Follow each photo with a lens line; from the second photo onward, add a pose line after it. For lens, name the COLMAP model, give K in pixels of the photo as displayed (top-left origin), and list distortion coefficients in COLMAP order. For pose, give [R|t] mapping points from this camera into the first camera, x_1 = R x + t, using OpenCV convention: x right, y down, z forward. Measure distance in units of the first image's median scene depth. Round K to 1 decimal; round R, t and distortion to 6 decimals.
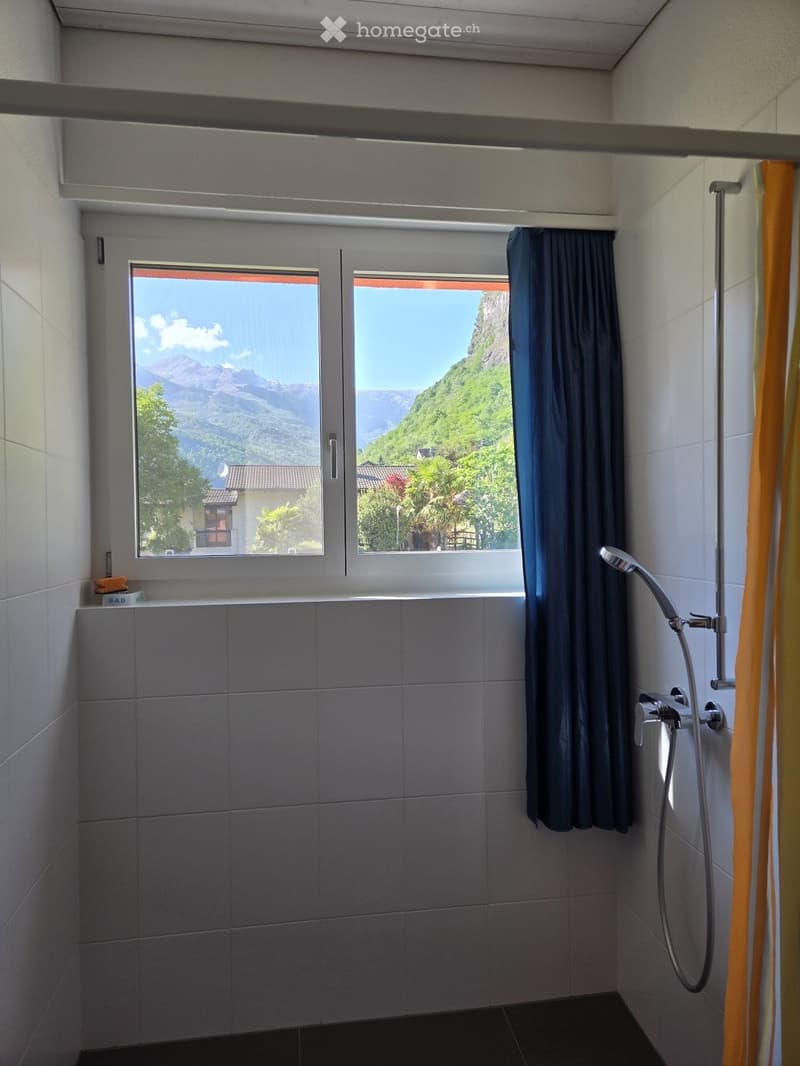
lens RADIAL K [[428.7, 0, 400.0], [0, 428.7, 533.0], [0, 0, 1]] dist [0.001826, -0.000079]
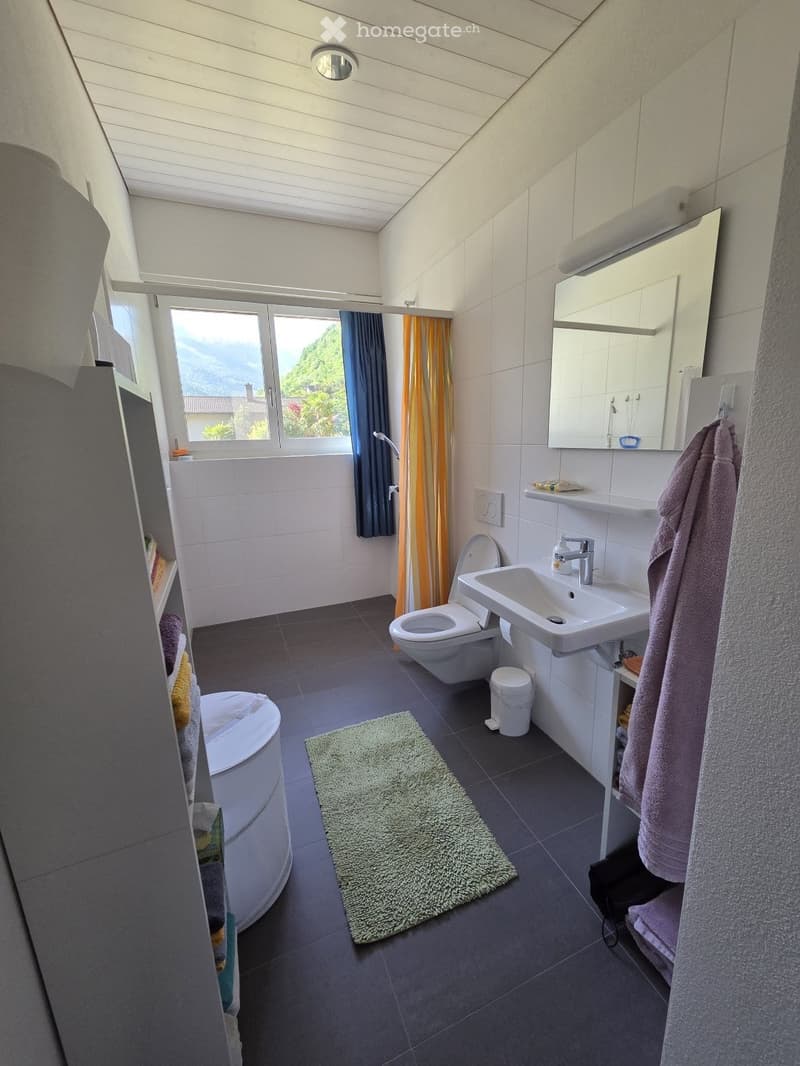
lens RADIAL K [[428.7, 0, 400.0], [0, 428.7, 533.0], [0, 0, 1]] dist [0.001826, -0.000079]
pose [[0.971016, -0.066737, 0.229508, -0.024678], [0.027802, 0.985247, 0.168865, 0.080183], [-0.237392, -0.157590, 0.958546, -0.690419]]
